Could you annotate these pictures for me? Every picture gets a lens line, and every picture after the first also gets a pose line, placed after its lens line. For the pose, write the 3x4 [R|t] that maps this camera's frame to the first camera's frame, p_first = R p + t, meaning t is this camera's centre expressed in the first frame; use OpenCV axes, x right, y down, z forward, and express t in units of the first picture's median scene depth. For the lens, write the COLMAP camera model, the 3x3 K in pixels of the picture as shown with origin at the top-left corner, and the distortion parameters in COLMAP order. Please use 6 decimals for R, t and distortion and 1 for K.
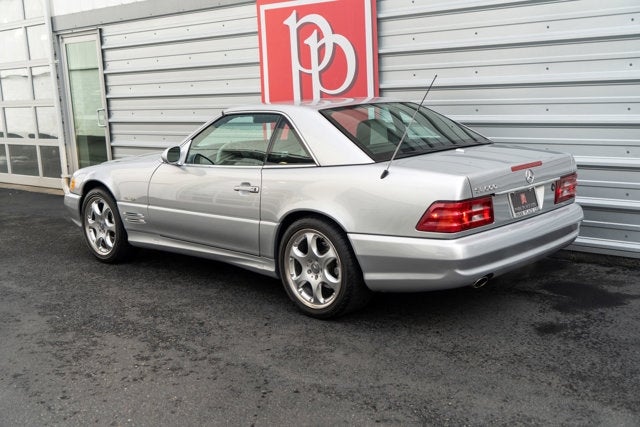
lens RADIAL K [[777.3, 0, 320.0], [0, 777.3, 213.5], [0, 0, 1]] dist [0.023099, 0.032754]
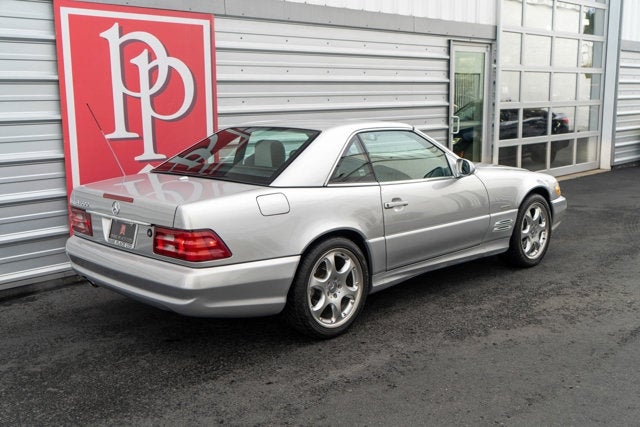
lens RADIAL K [[704.1, 0, 320.0], [0, 704.1, 213.5], [0, 0, 1]] dist [0.013316, 0.007938]
pose [[0.021023, -0.118344, 0.992750, -1.105332], [0.186855, 0.975938, 0.112383, -0.136423], [-0.982163, 0.183137, 0.042631, 1.053069]]
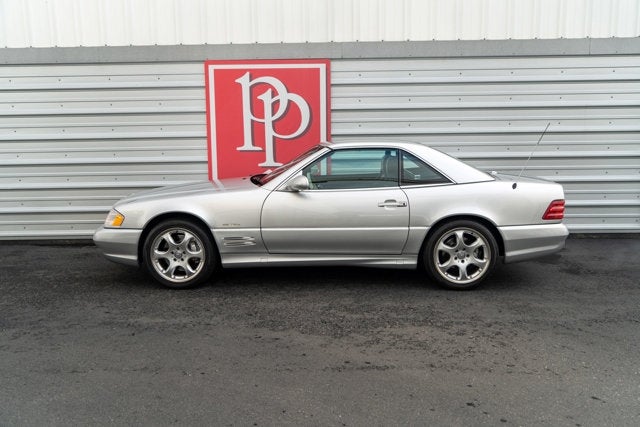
lens RADIAL K [[565.0, 0, 320.0], [0, 565.0, 213.5], [0, 0, 1]] dist [-0.001629, -0.000735]
pose [[0.743606, -0.063913, 0.665557, -0.763898], [0.094058, 0.995522, -0.009488, -0.017457], [-0.661970, 0.069656, 0.746287, 0.342538]]
